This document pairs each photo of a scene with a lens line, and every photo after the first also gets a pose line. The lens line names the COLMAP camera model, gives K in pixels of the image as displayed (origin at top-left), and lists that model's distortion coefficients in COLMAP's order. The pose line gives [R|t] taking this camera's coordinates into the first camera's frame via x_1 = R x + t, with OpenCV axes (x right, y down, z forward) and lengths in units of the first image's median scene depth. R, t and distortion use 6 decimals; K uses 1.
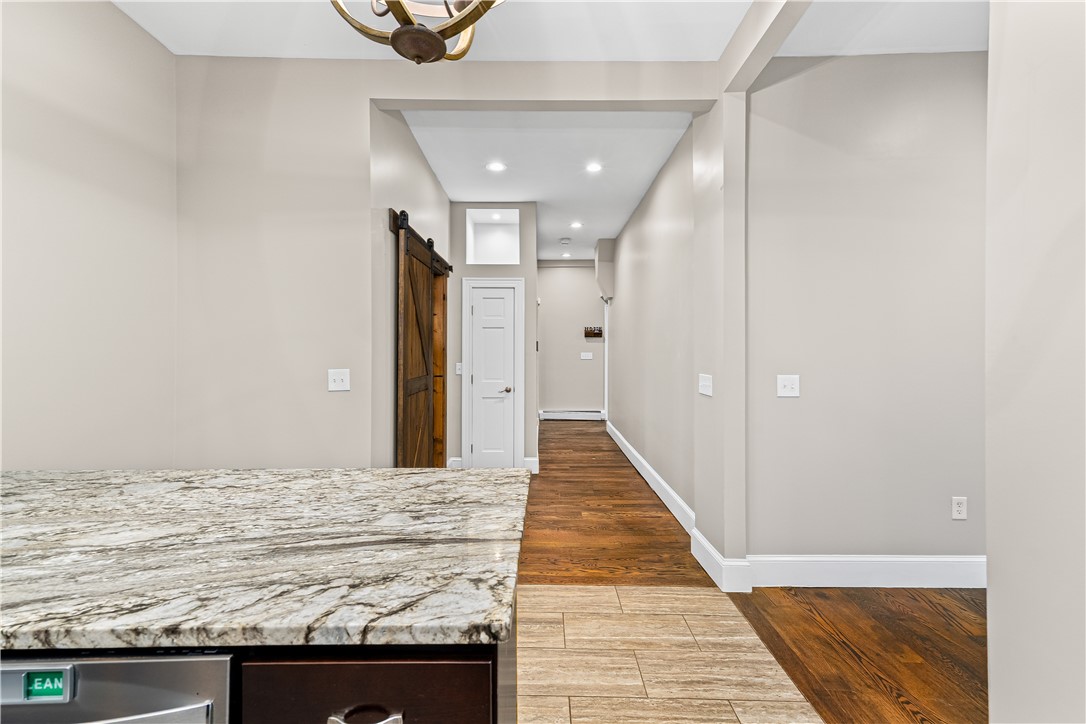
lens RADIAL K [[491.6, 0, 539.2], [0, 491.6, 357.1], [0, 0, 1]] dist [0.031237, 0.000710]
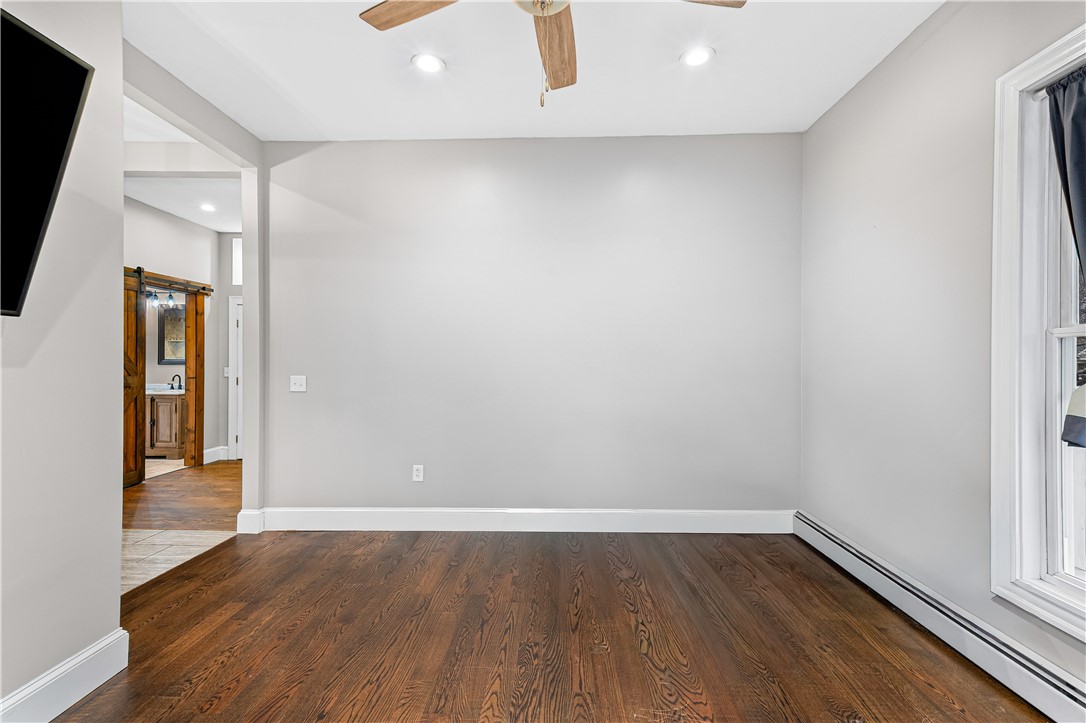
lens RADIAL K [[491.6, 0, 546.0], [0, 491.6, 367.6], [0, 0, 1]] dist [0.031237, 0.000710]
pose [[0.998722, 0.006044, -0.050176, 1.245774], [-0.005834, 0.999974, 0.004346, 0.005086], [0.050201, -0.004048, 0.998731, -0.318643]]
